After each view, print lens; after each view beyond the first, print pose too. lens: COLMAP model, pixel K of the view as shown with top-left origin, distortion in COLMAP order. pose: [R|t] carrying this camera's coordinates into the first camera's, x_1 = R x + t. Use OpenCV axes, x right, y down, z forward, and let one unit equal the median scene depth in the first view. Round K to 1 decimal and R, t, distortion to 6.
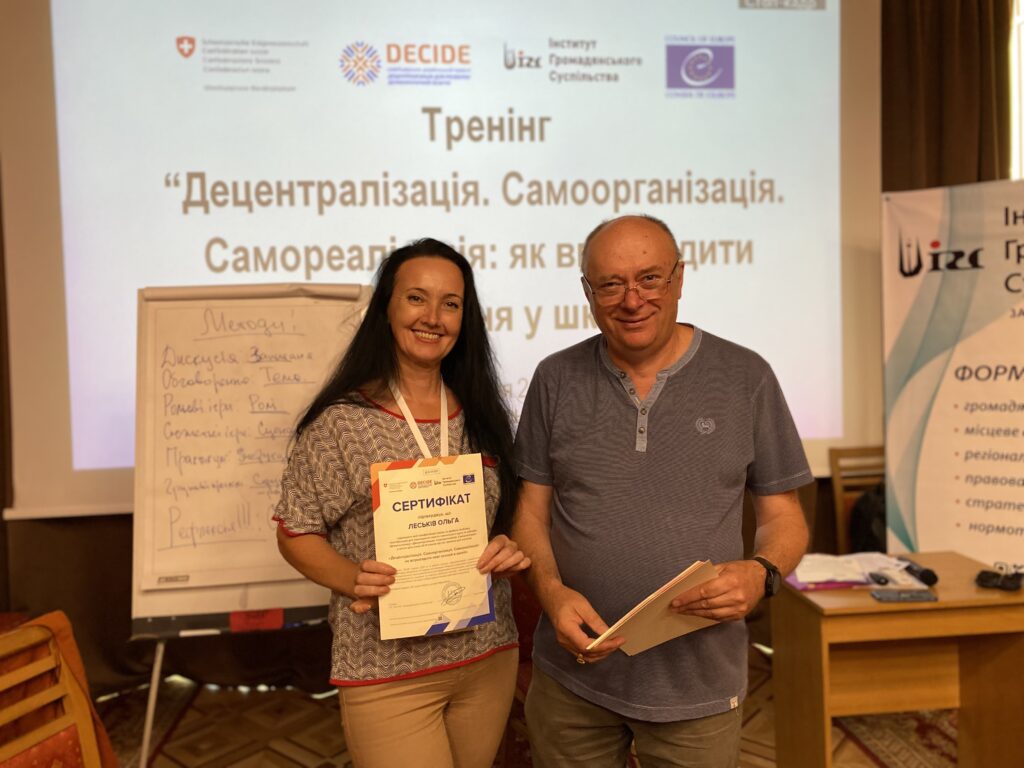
lens RADIAL K [[767.8, 0, 507.3], [0, 767.8, 383.4], [0, 0, 1]] dist [0.014543, -0.030508]
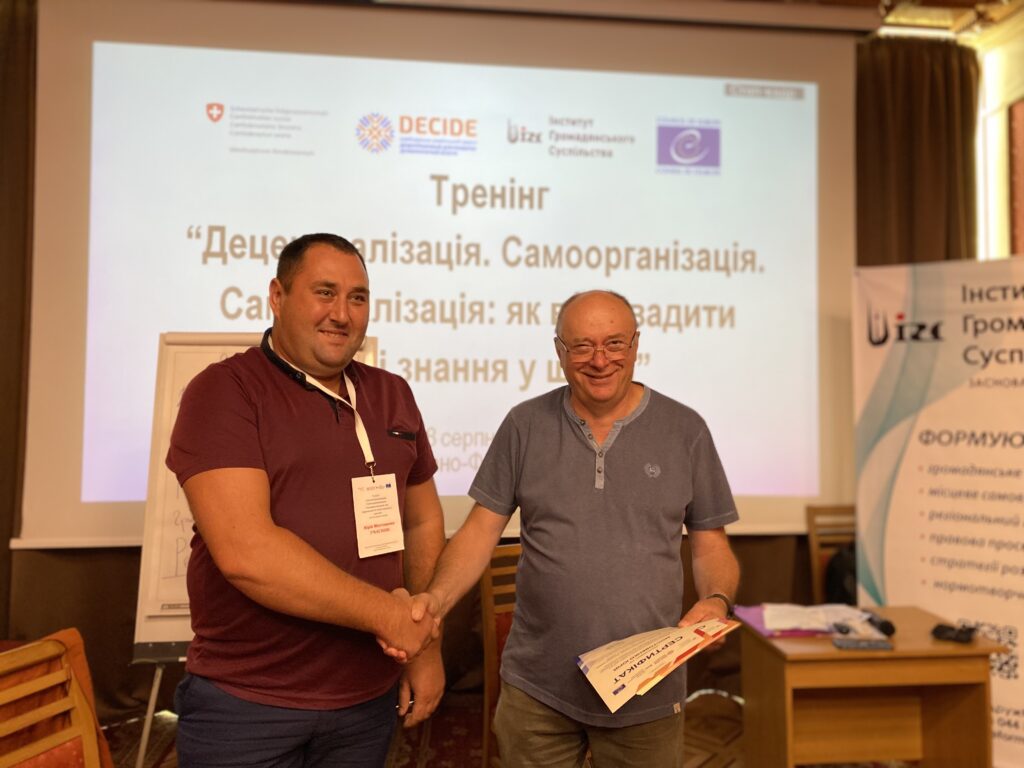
lens RADIAL K [[767.8, 0, 513.3], [0, 767.8, 376.3], [0, 0, 1]] dist [0.014543, -0.030508]
pose [[0.999383, 0.034359, 0.007308, 0.007802], [-0.033701, 0.996499, -0.076506, 0.002909], [-0.009911, 0.076212, 0.997042, -0.058973]]
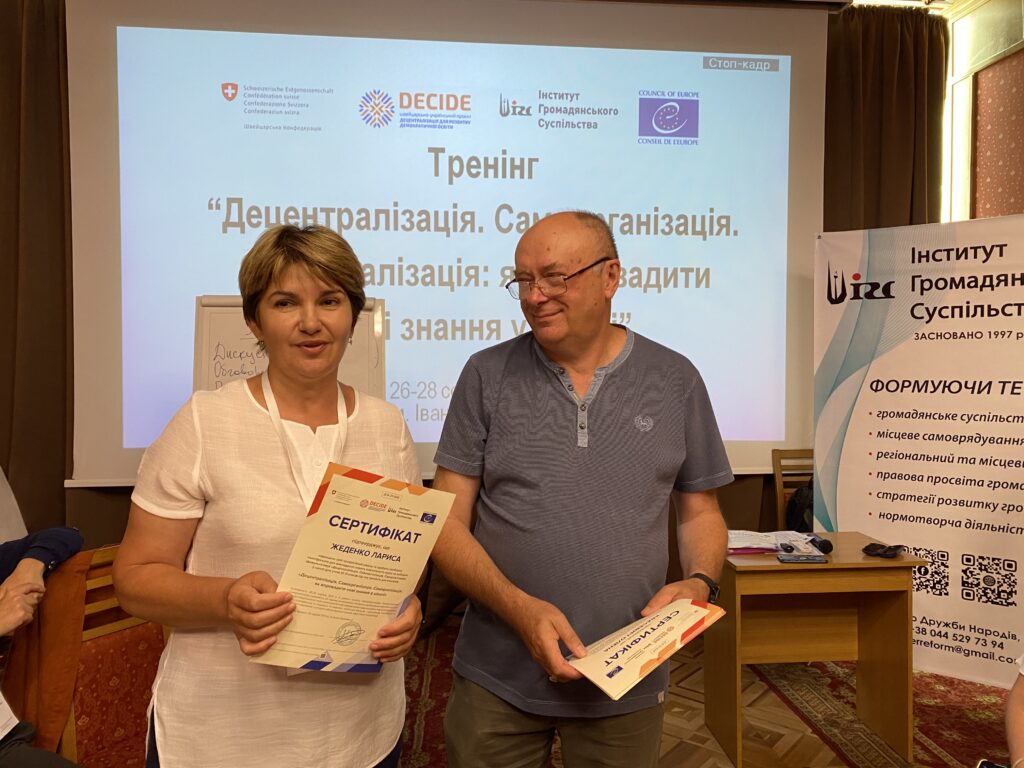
lens RADIAL K [[767.8, 0, 503.8], [0, 767.8, 393.5], [0, 0, 1]] dist [0.014543, -0.030508]
pose [[0.999601, 0.027845, -0.004836, 0.020666], [-0.027863, 0.999604, -0.003880, 0.017660], [0.004726, 0.004013, 0.999981, -0.174630]]
